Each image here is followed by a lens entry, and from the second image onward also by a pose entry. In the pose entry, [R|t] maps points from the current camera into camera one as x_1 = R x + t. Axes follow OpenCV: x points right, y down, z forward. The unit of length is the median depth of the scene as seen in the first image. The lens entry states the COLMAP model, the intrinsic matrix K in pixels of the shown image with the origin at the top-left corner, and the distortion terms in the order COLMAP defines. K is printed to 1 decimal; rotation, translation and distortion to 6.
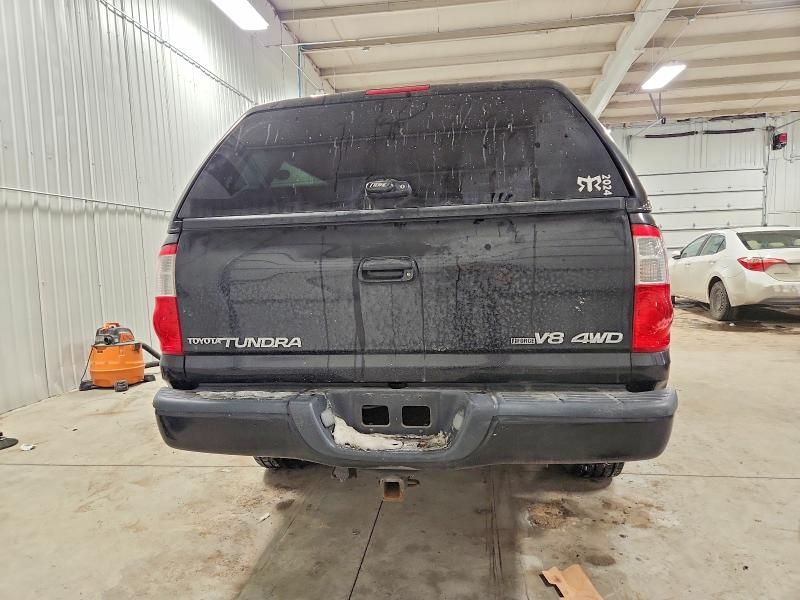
lens RADIAL K [[535.9, 0, 400.0], [0, 535.9, 300.0], [0, 0, 1]] dist [0.081437, -0.066397]
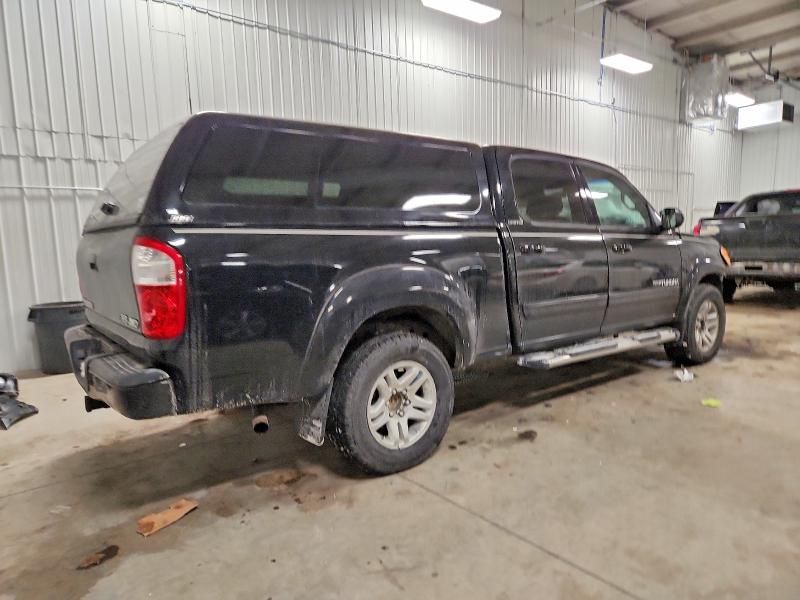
lens RADIAL K [[535.9, 0, 400.0], [0, 535.9, 300.0], [0, 0, 1]] dist [0.081437, -0.066397]
pose [[0.722461, 0.090012, -0.685528, 1.222496], [-0.052204, 0.995761, 0.075730, -0.088861], [0.689438, -0.018925, 0.724097, 0.341194]]
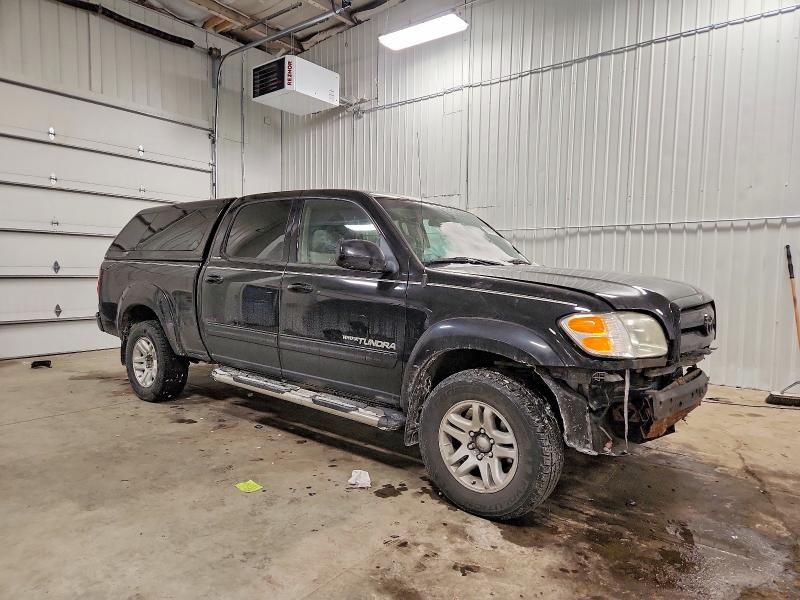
lens RADIAL K [[535.9, 0, 400.0], [0, 535.9, 300.0], [0, 0, 1]] dist [0.081437, -0.066397]
pose [[-0.524208, 0.070440, -0.848672, 1.680895], [-0.065793, 0.990244, 0.122830, -0.328913], [0.849045, 0.120225, -0.514459, 3.085398]]
